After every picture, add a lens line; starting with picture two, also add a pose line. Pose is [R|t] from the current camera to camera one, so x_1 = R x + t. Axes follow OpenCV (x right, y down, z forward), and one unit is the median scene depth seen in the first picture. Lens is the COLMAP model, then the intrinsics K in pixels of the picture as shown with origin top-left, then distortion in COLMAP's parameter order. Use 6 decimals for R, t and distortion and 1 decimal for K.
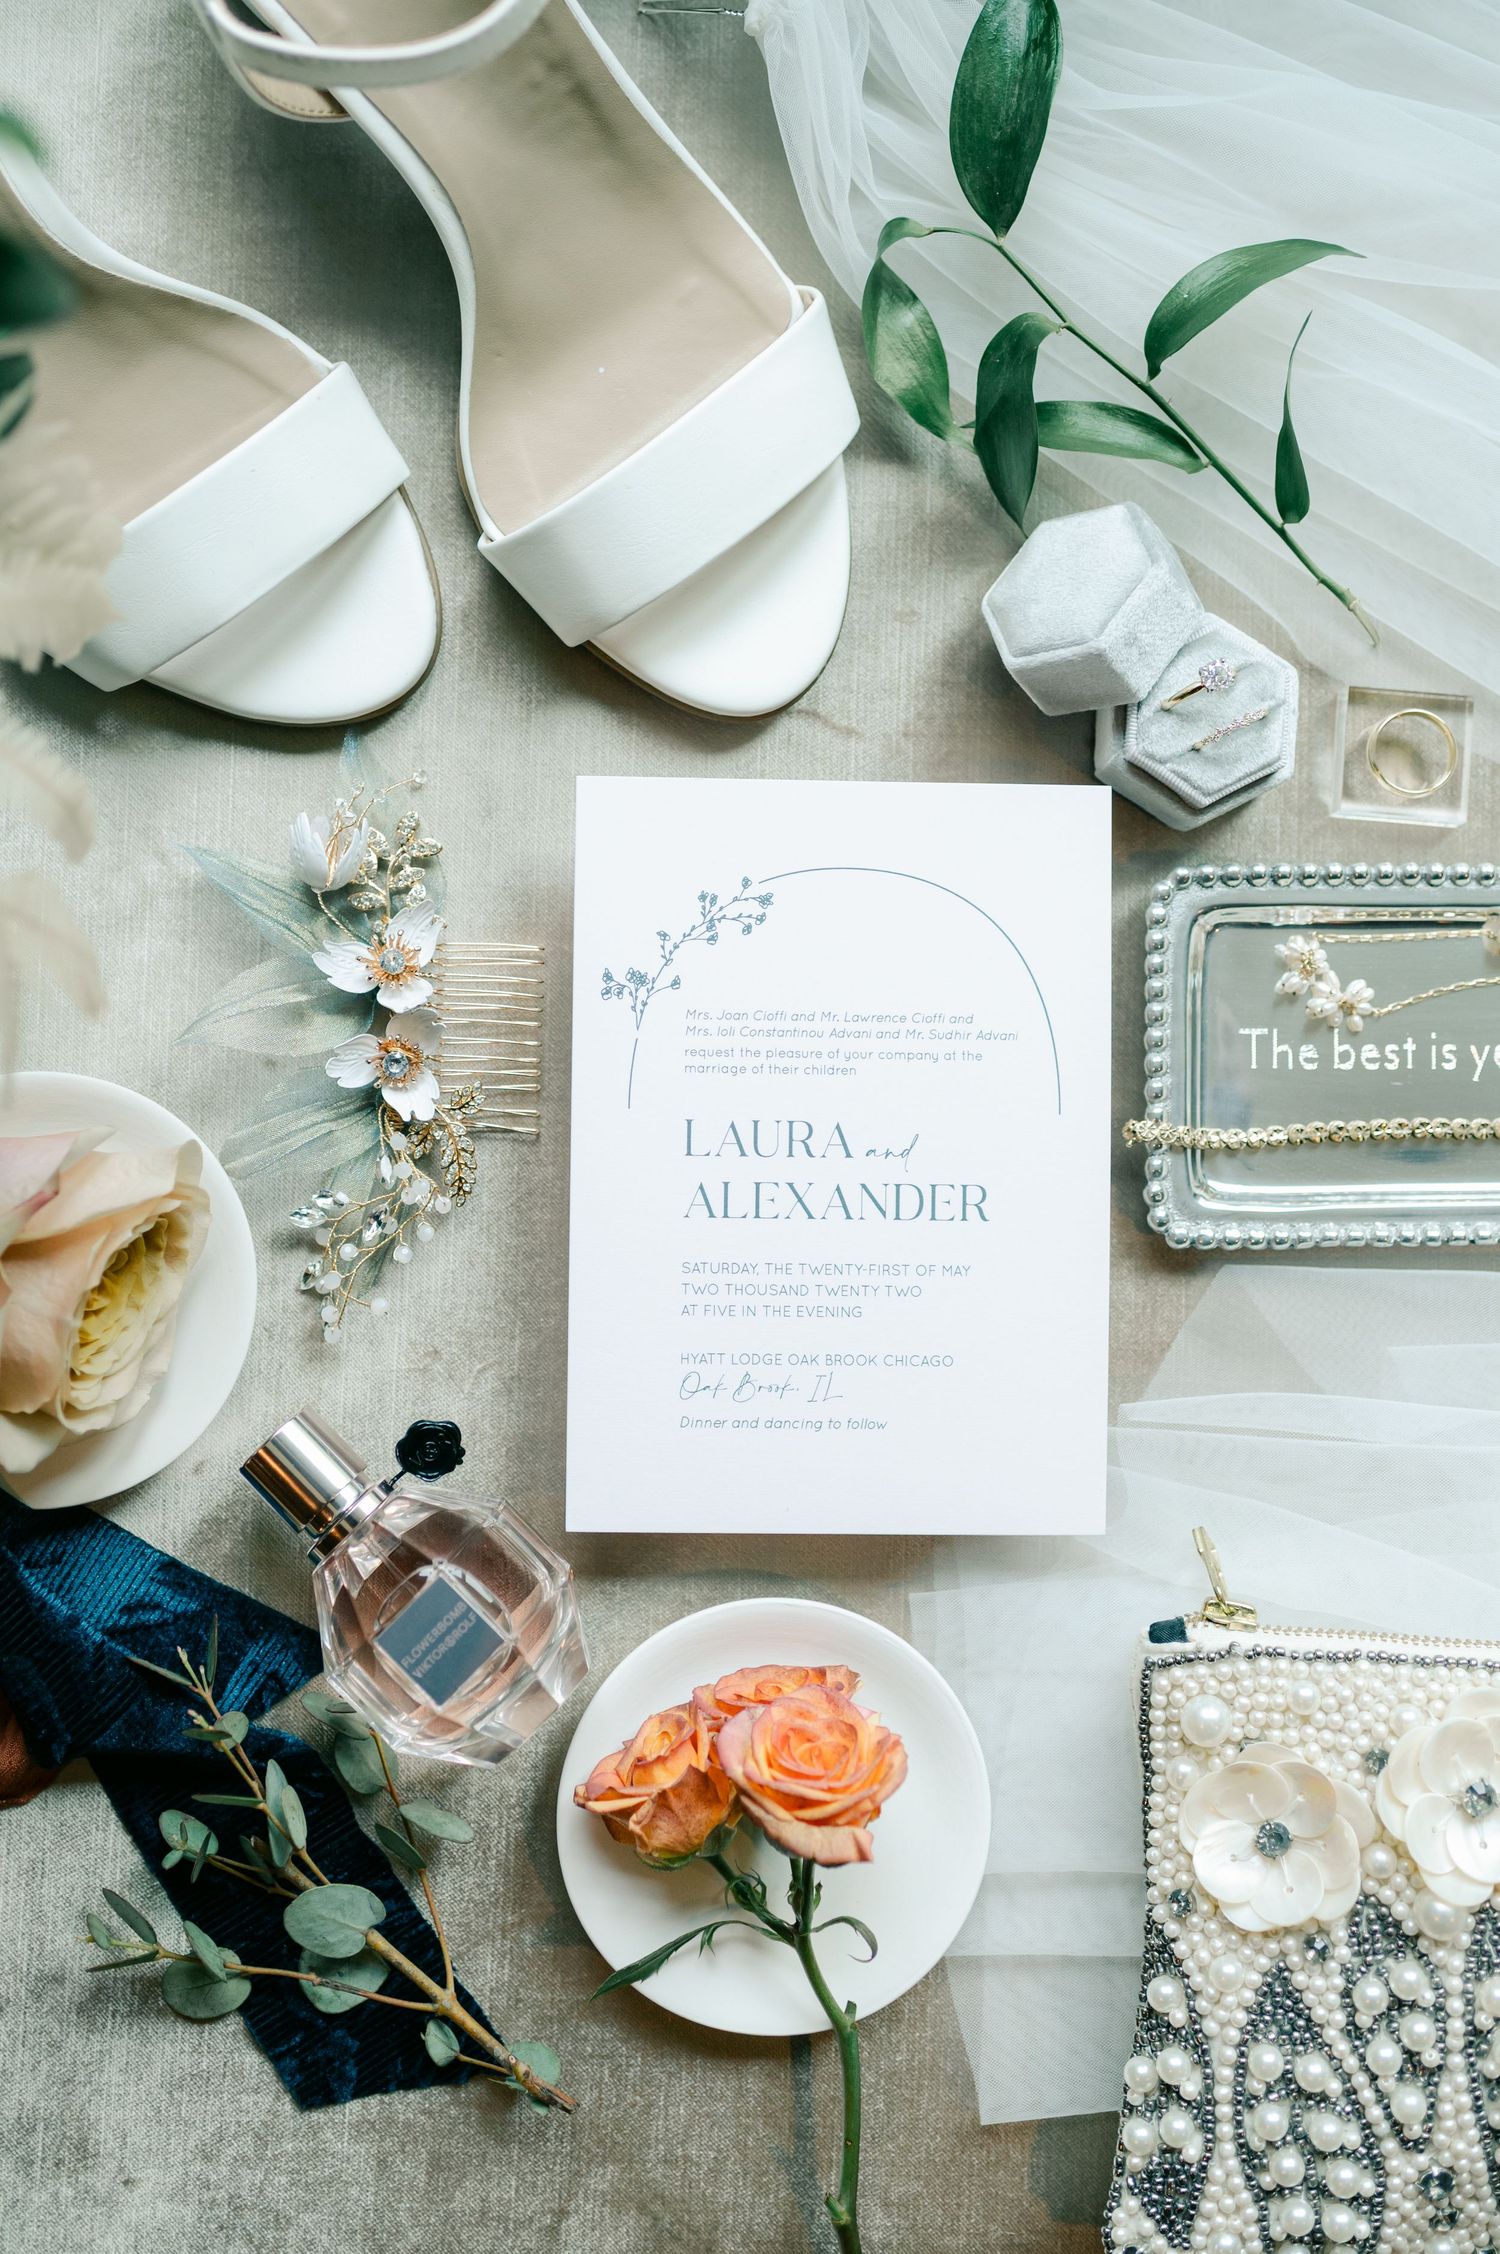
lens RADIAL K [[2404.8, 0, 683.4], [0, 2404.8, 1032.1], [0, 0, 1]] dist [-0.001650, 0.011320]
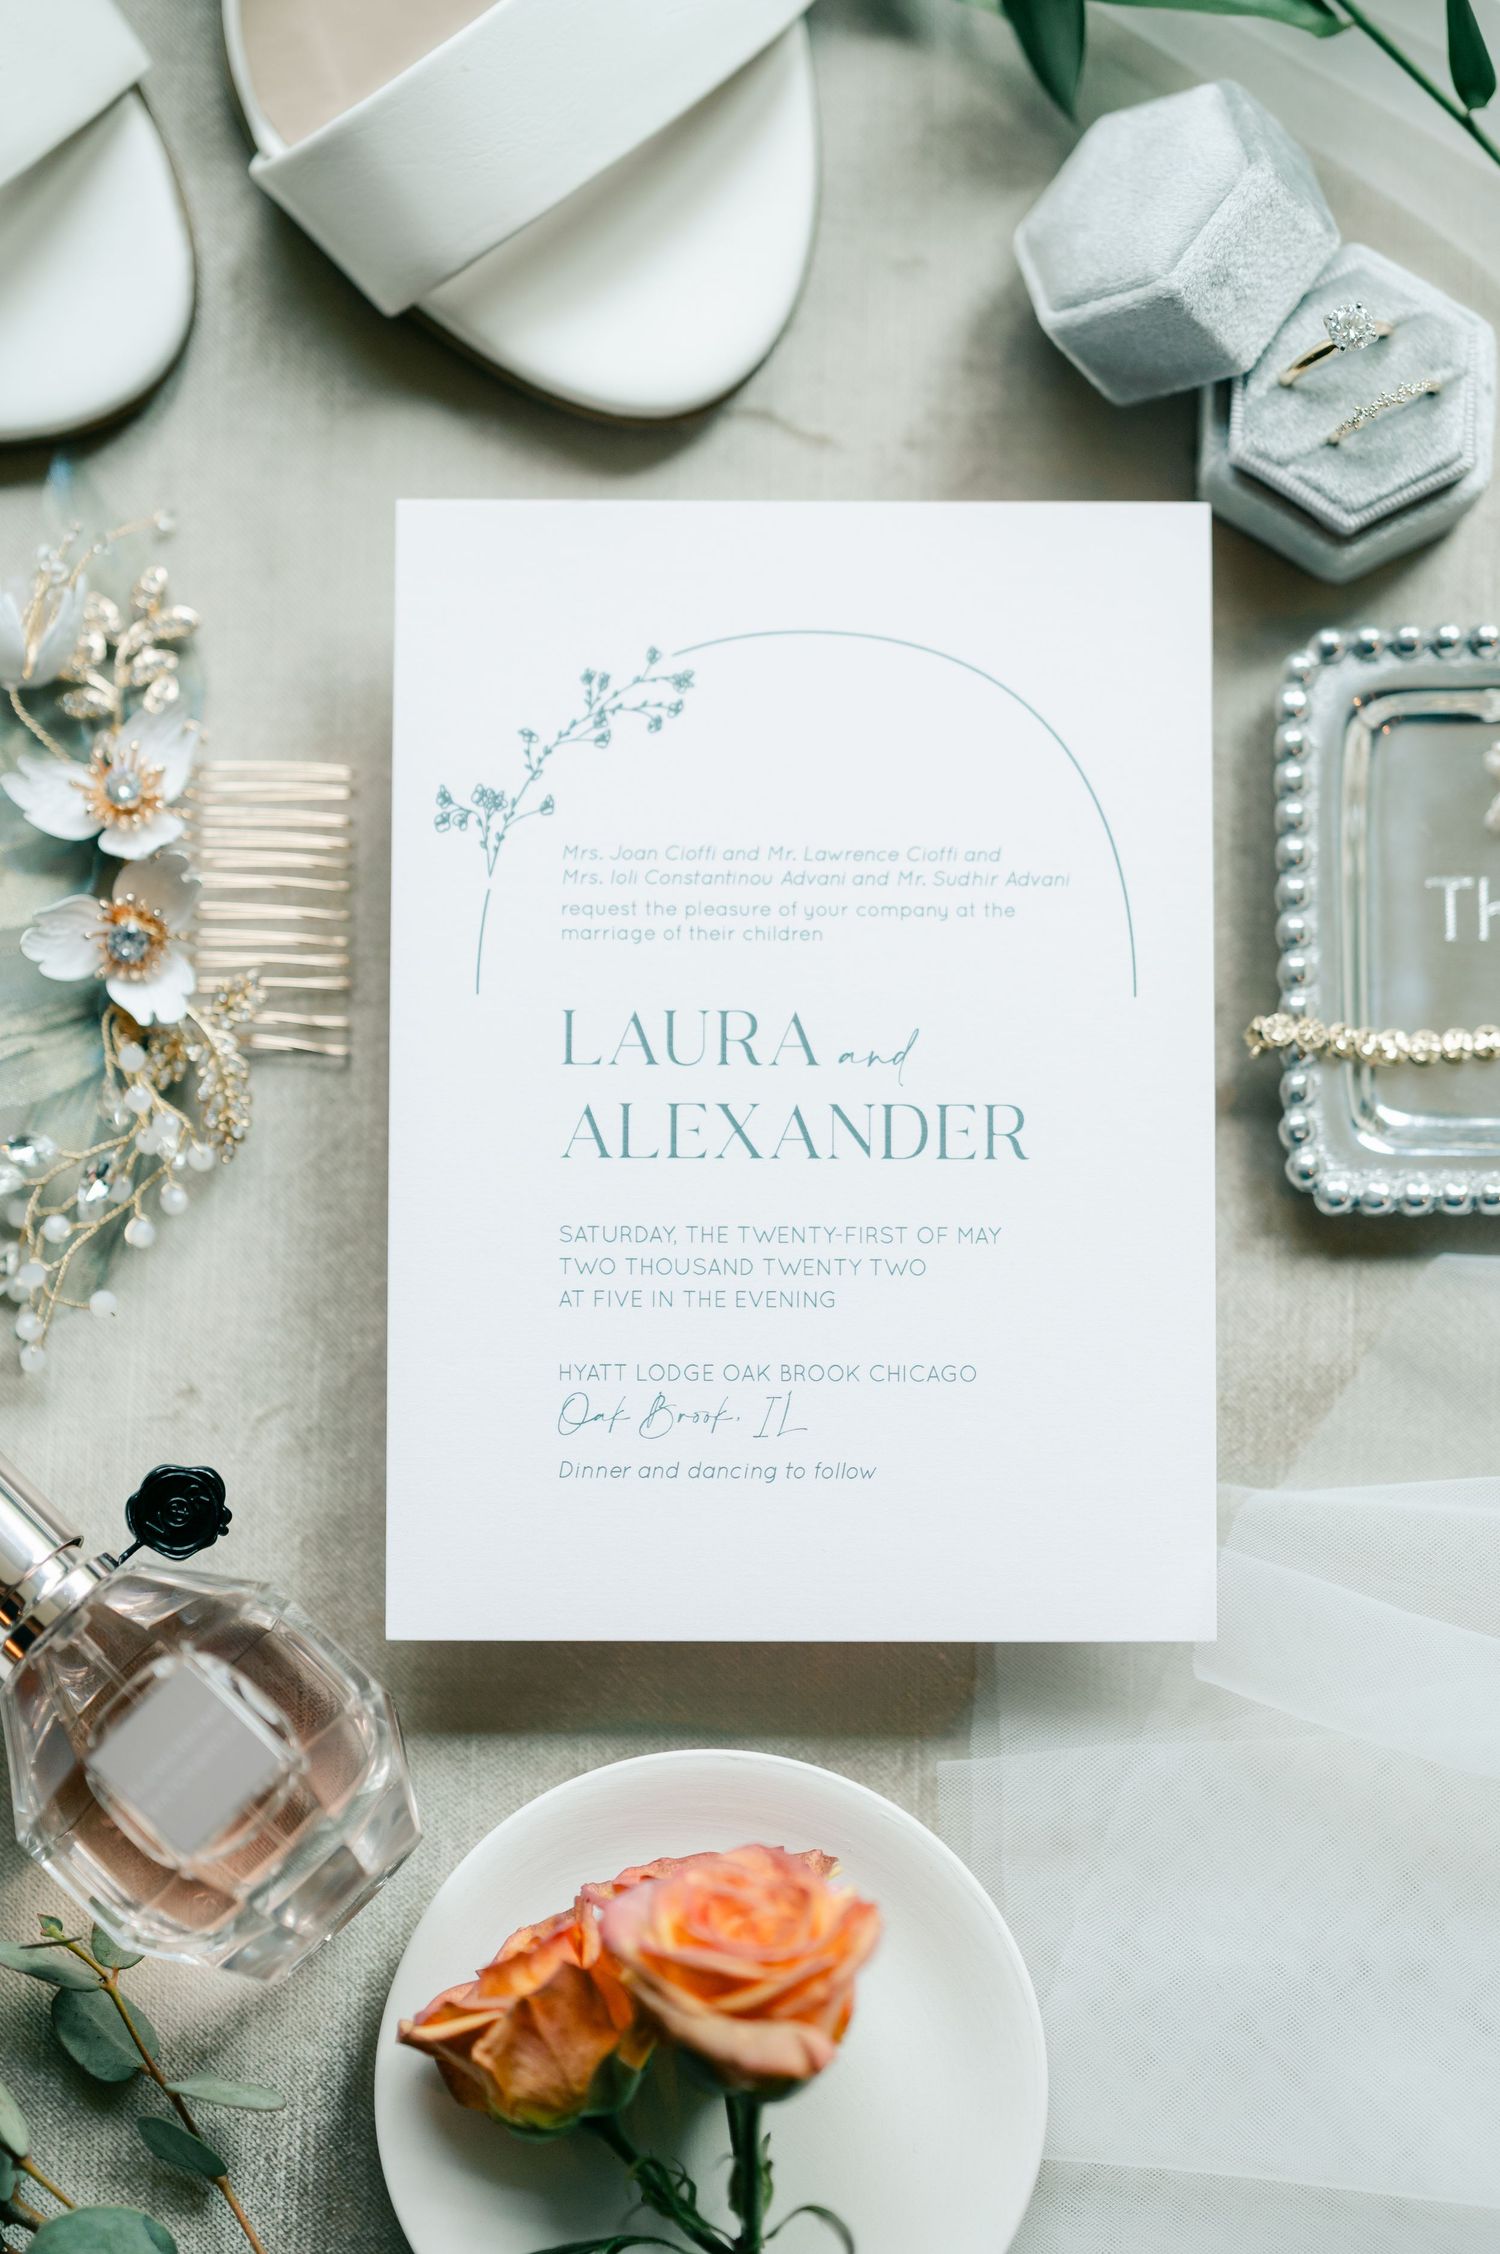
lens RADIAL K [[5566.4, 0, 750.0], [0, 5566.4, 1127.0], [0, 0, 1]] dist [0.016059, -0.345229]
pose [[0.998992, -0.014566, -0.042463, 0.113576], [0.010679, 0.995850, -0.090382, 0.201867], [0.043603, 0.089838, 0.995001, -0.501185]]
